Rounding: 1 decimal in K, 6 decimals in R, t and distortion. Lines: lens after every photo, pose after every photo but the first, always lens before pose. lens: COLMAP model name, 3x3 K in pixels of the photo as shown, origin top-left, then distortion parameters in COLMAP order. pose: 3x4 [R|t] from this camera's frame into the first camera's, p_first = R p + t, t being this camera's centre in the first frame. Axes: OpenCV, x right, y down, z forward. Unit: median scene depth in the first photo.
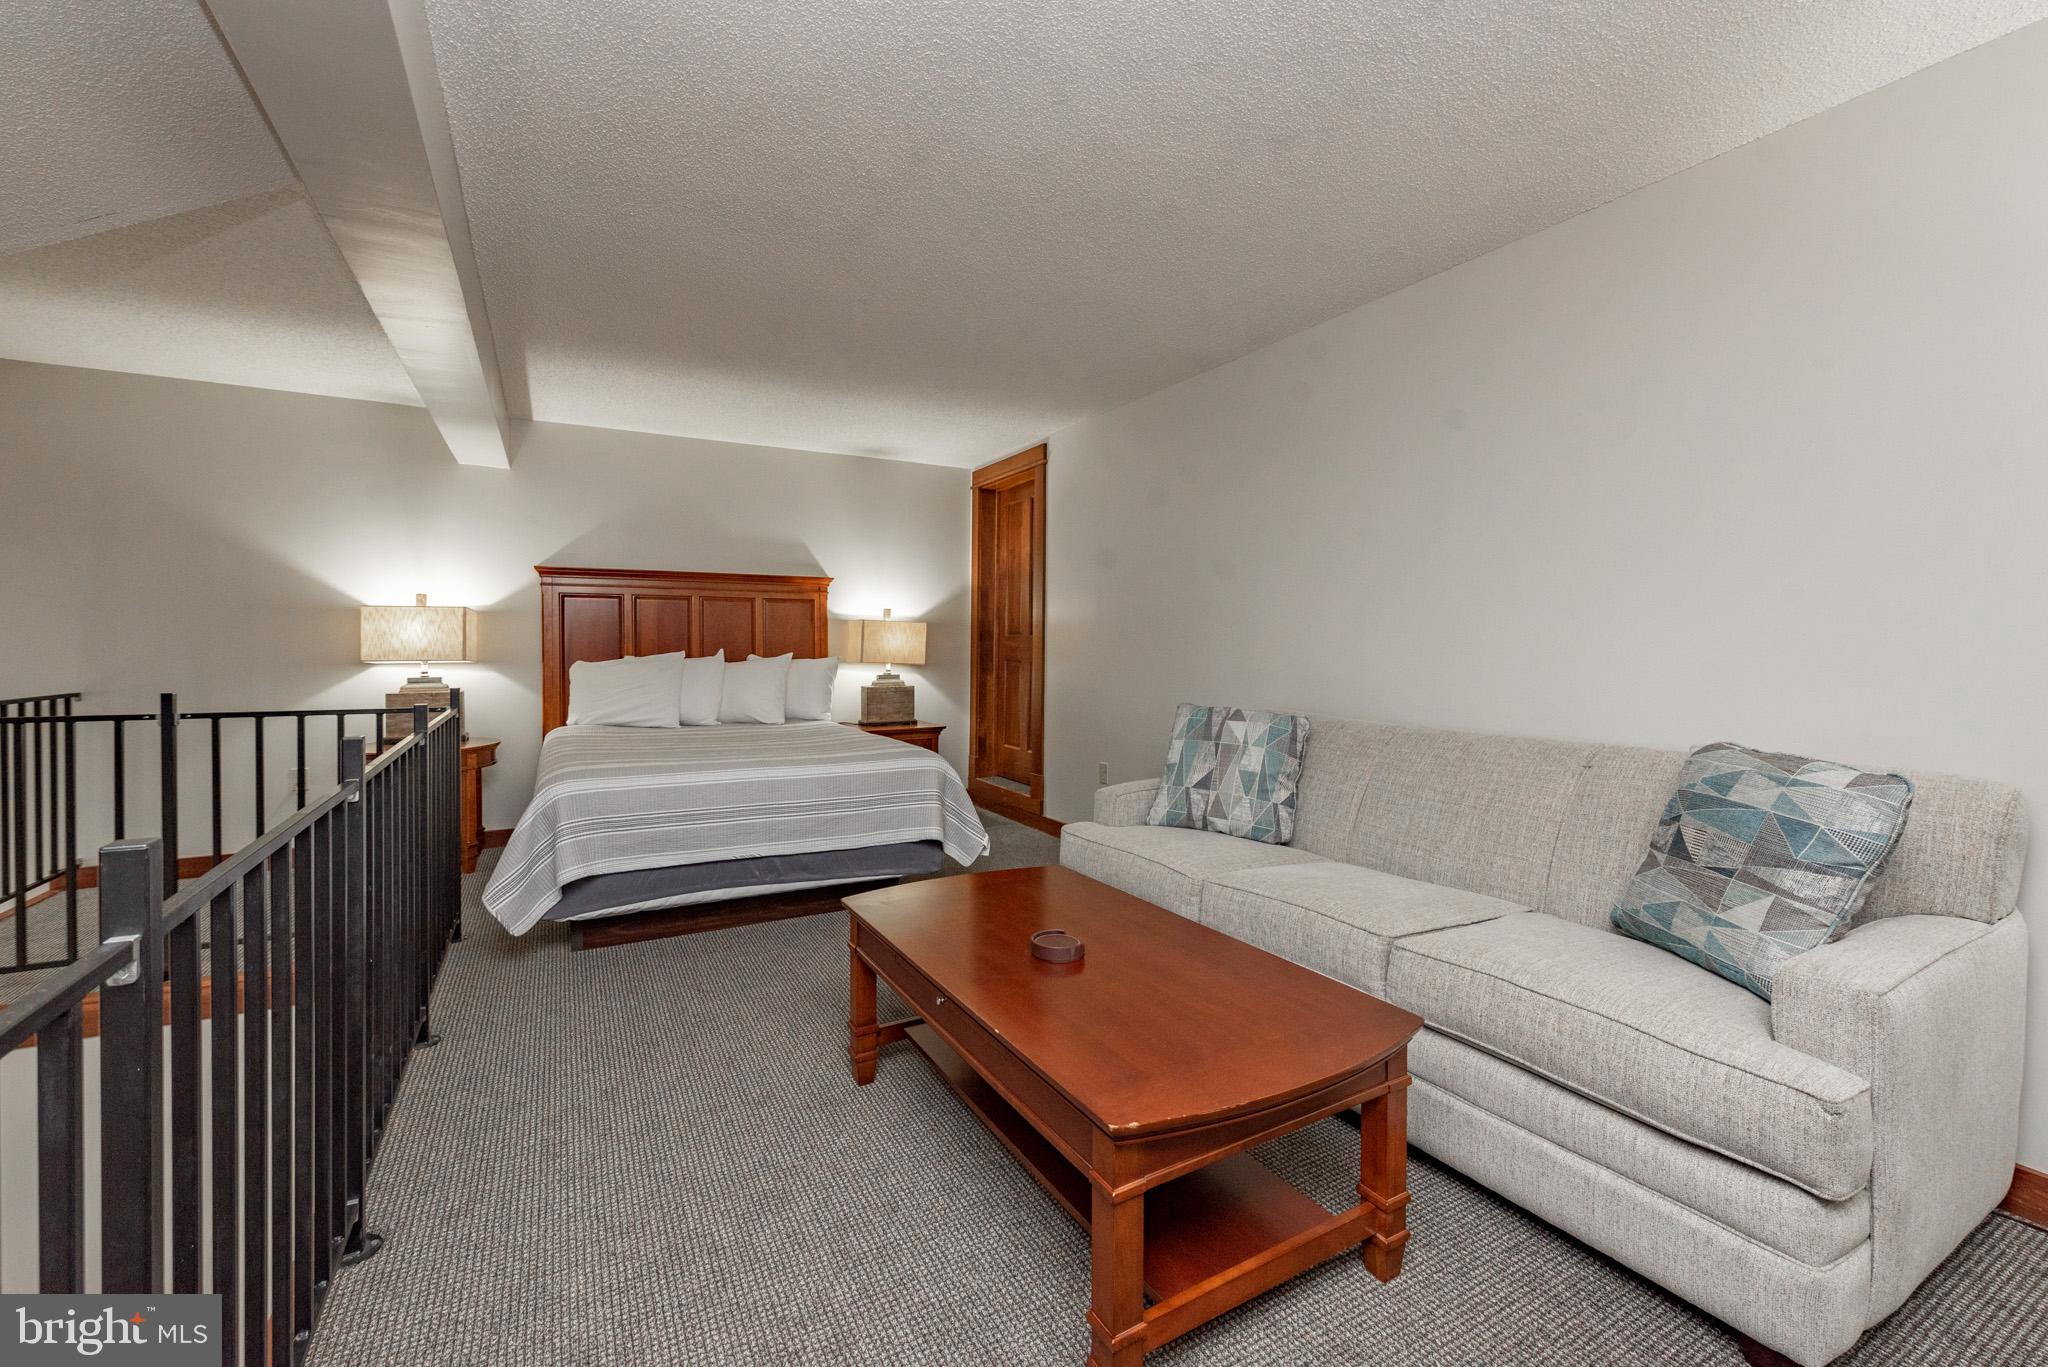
lens RADIAL K [[816.7, 0, 1024.0], [0, 816.7, 683.5], [0, 0, 1]] dist [-0.000944, -0.000267]
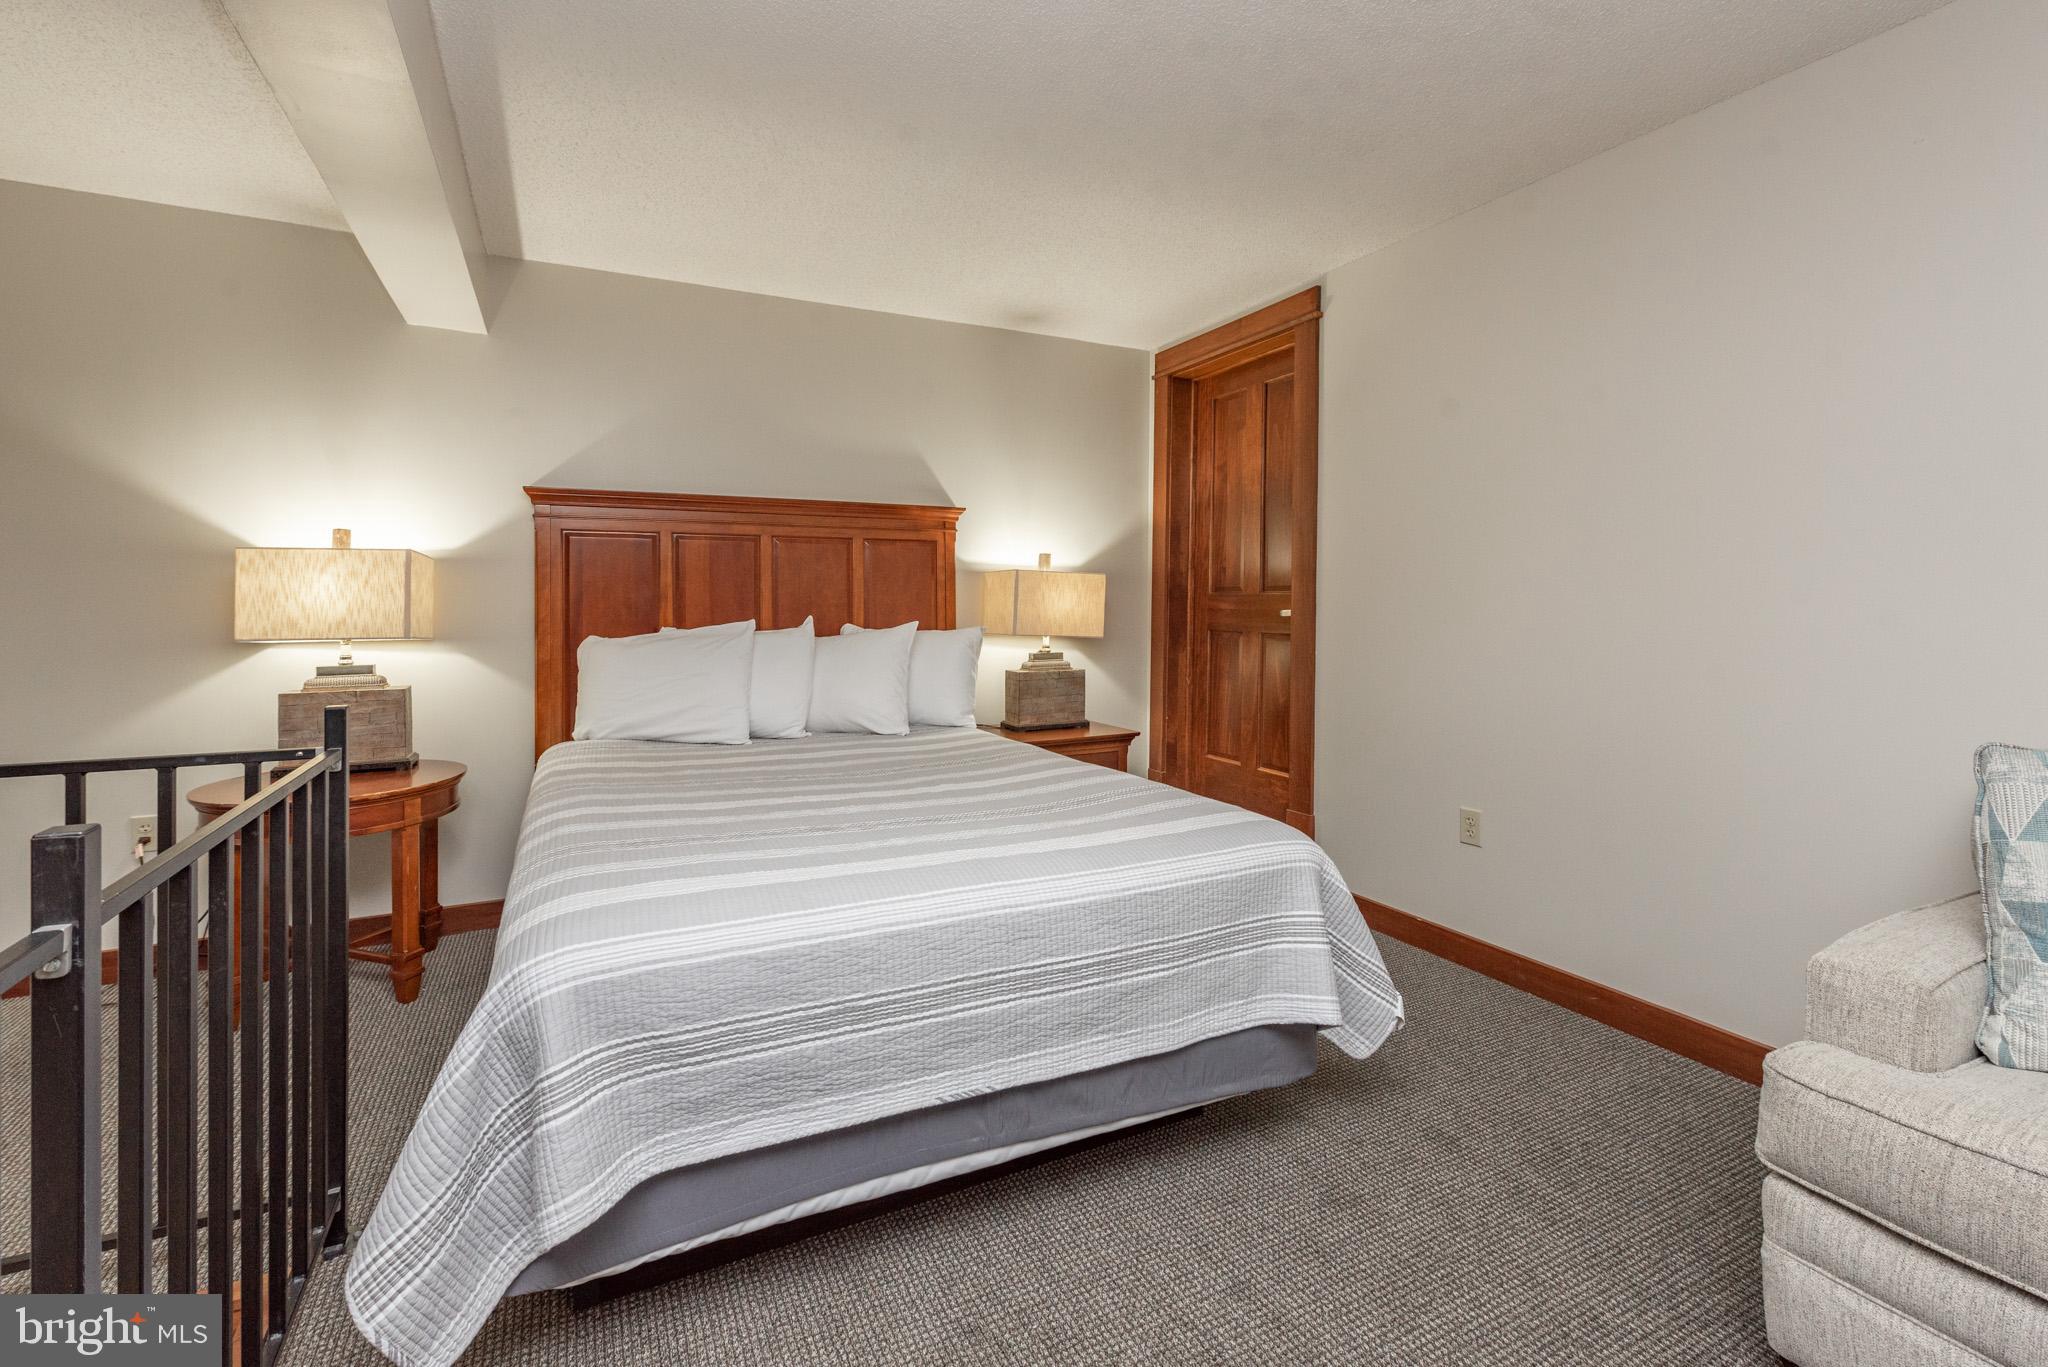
lens RADIAL K [[845.9, 0, 997.4], [0, 845.9, 630.9], [0, 0, 1]] dist [0.000858, 0.000061]
pose [[0.998736, -0.003820, -0.050108, -0.189286], [0.002927, 0.999836, -0.017868, -0.018292], [0.050168, 0.017699, 0.998584, 0.344133]]
